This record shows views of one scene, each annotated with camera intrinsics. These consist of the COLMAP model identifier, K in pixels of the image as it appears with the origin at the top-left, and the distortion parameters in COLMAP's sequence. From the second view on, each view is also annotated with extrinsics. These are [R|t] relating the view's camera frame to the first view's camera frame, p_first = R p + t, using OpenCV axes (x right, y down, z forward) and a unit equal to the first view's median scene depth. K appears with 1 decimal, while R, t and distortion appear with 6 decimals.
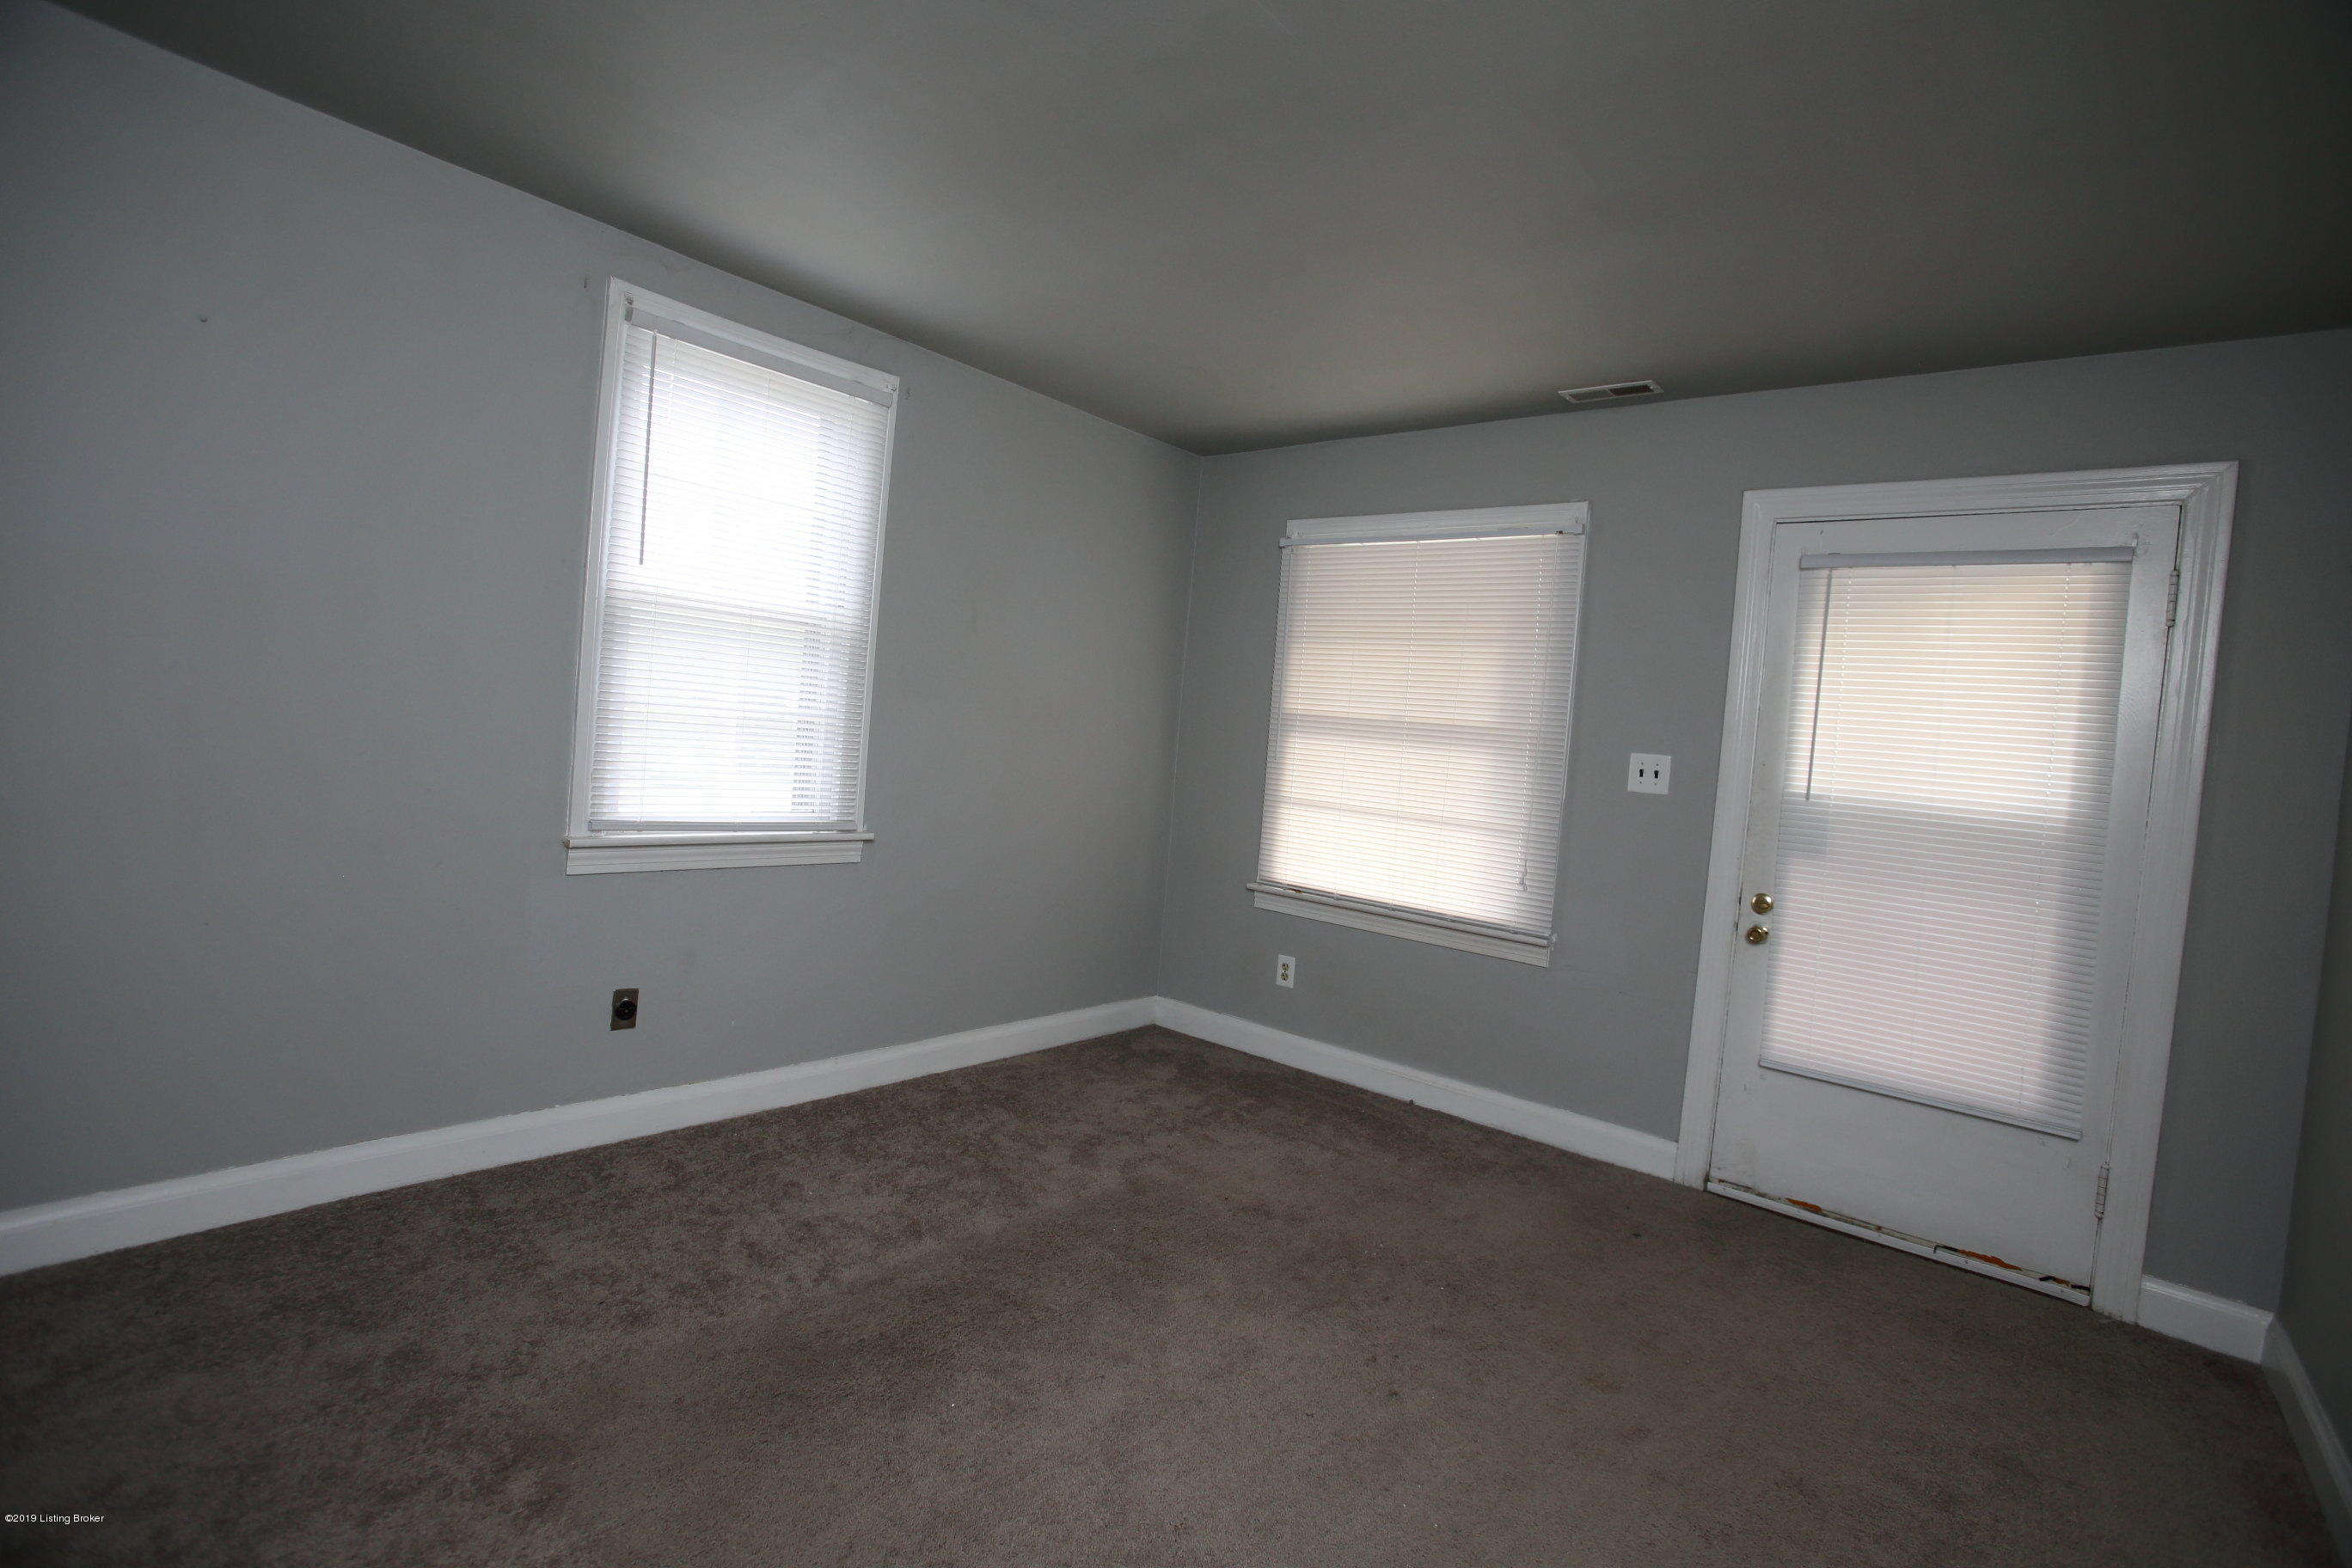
lens RADIAL K [[1074.5, 0, 1174.4], [0, 1074.5, 765.8], [0, 0, 1]] dist [-0.090830, 0.041970]
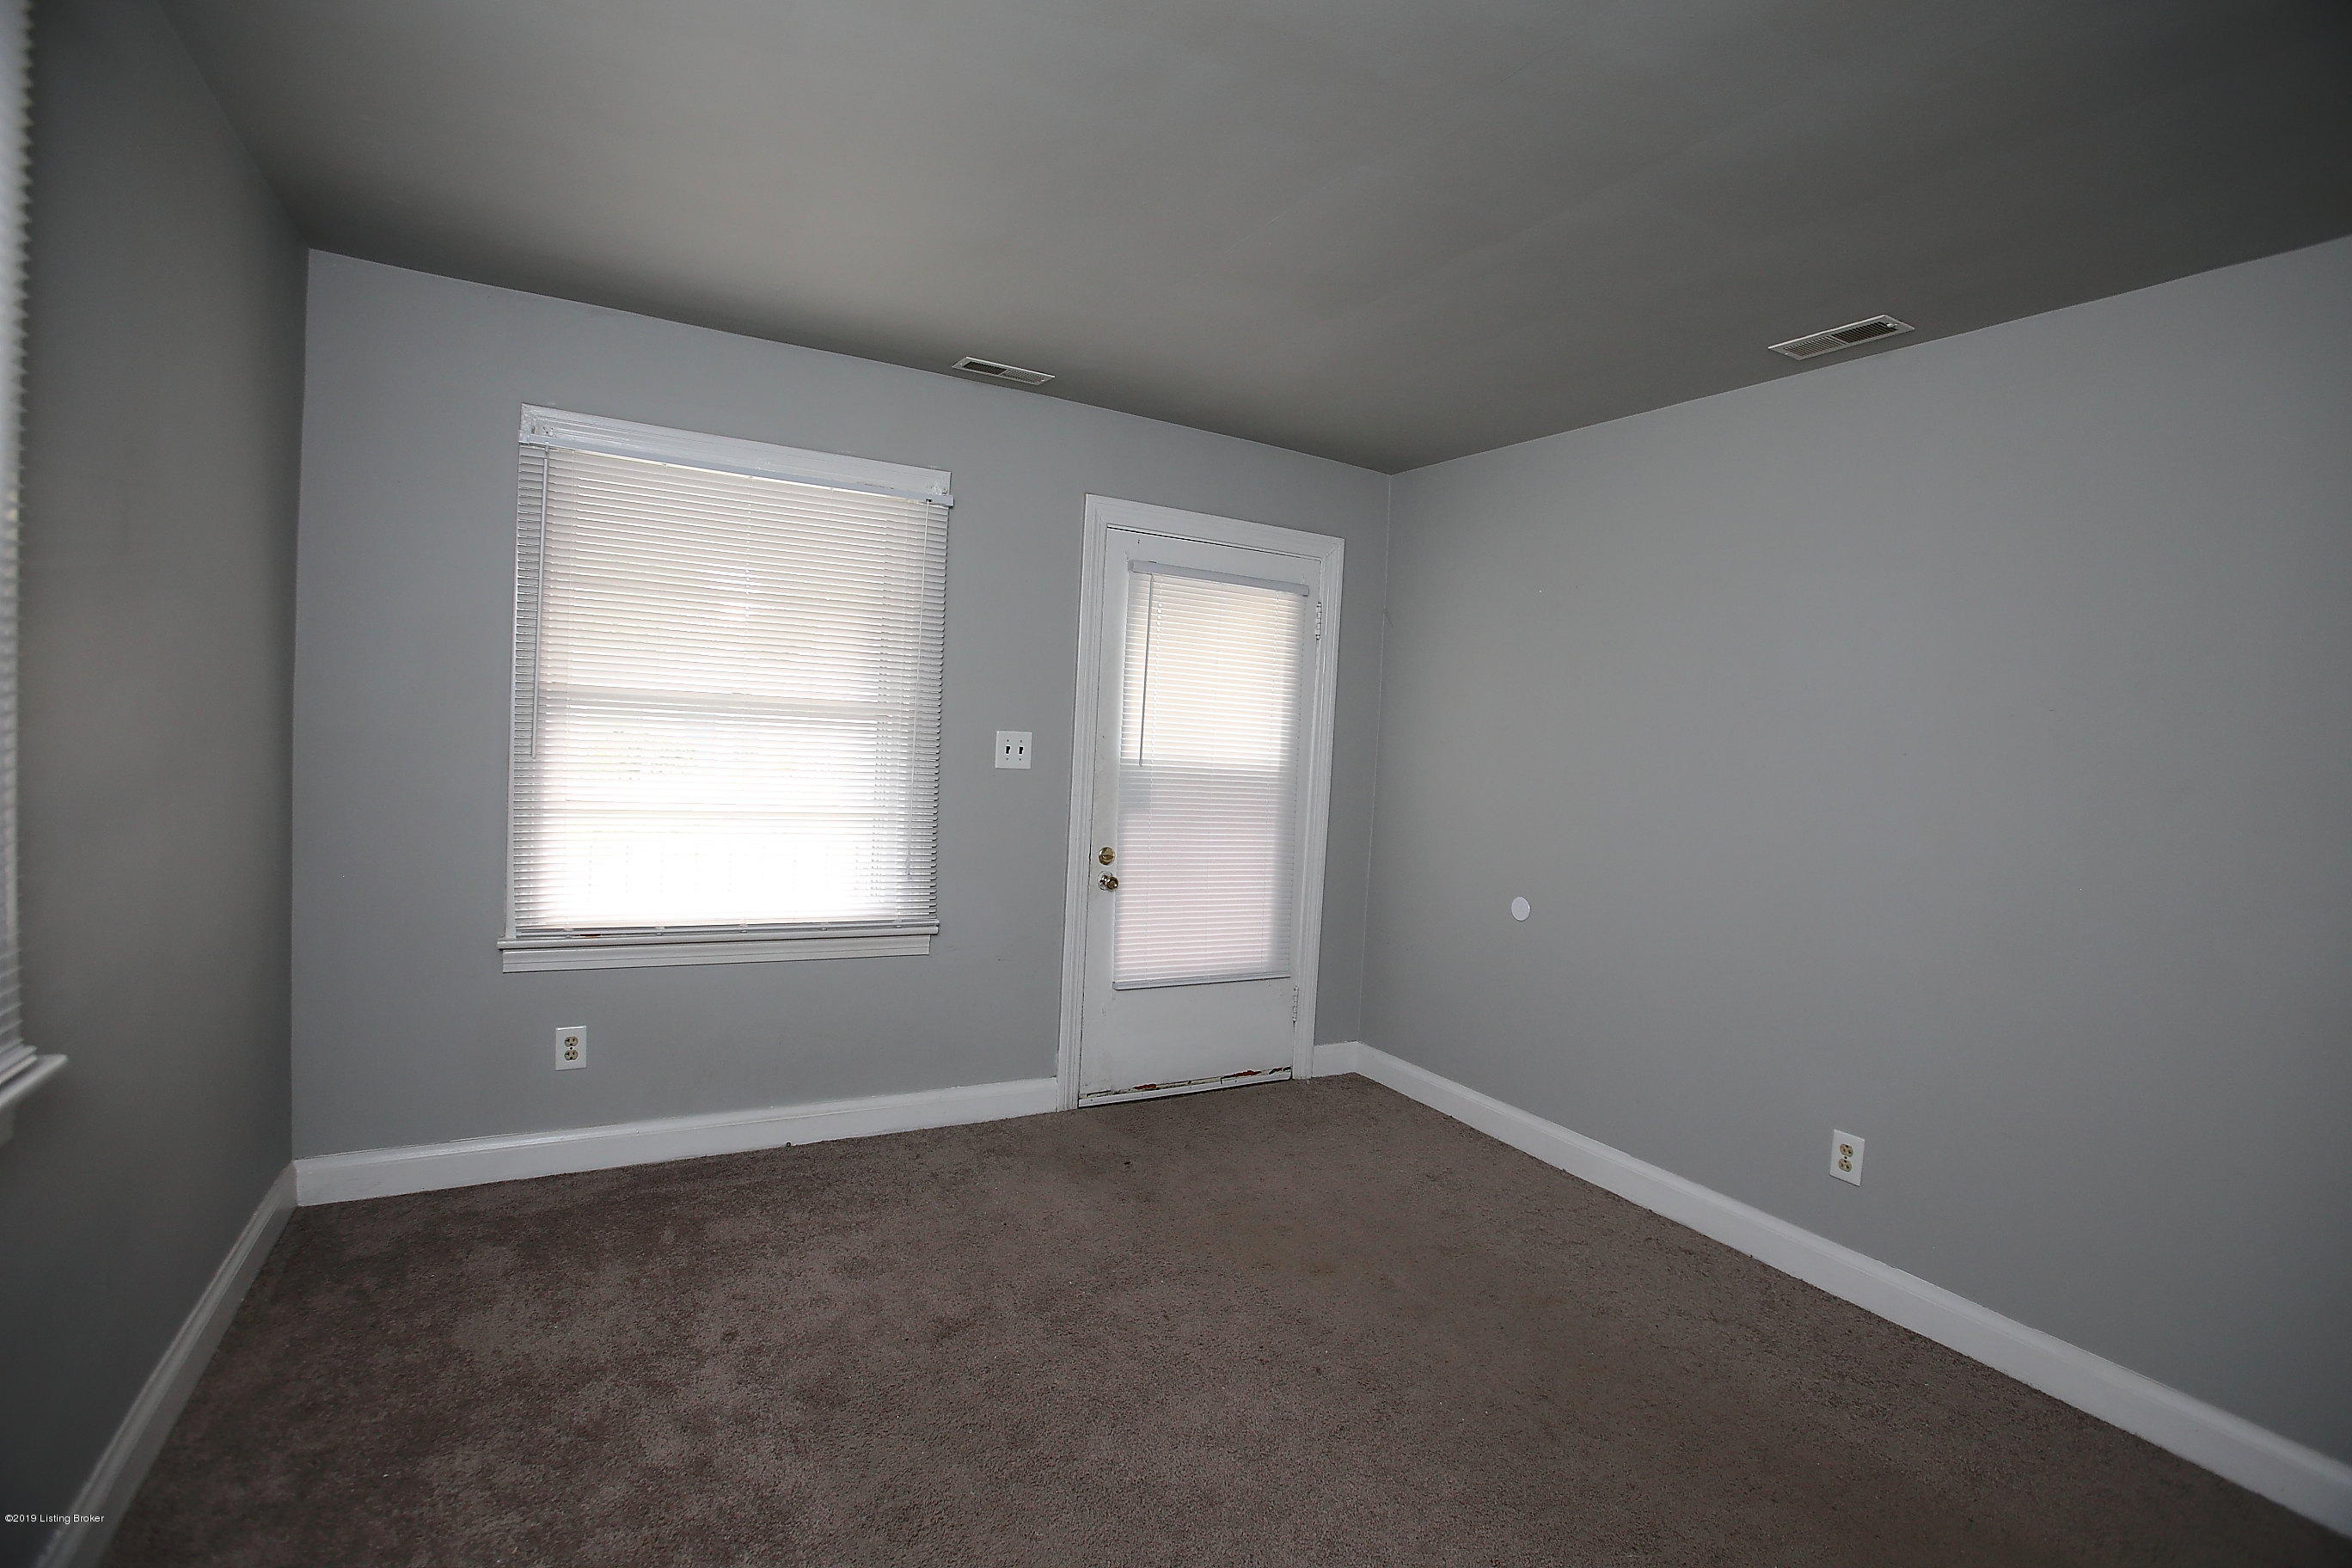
lens RADIAL K [[1074.5, 0, 1174.4], [0, 1074.5, 765.8], [0, 0, 1]] dist [-0.090830, 0.041970]
pose [[0.361669, -0.100020, 0.926926, -0.517700], [0.006093, 0.994461, 0.104930, -0.093841], [-0.932287, -0.032302, 0.360275, 0.499648]]
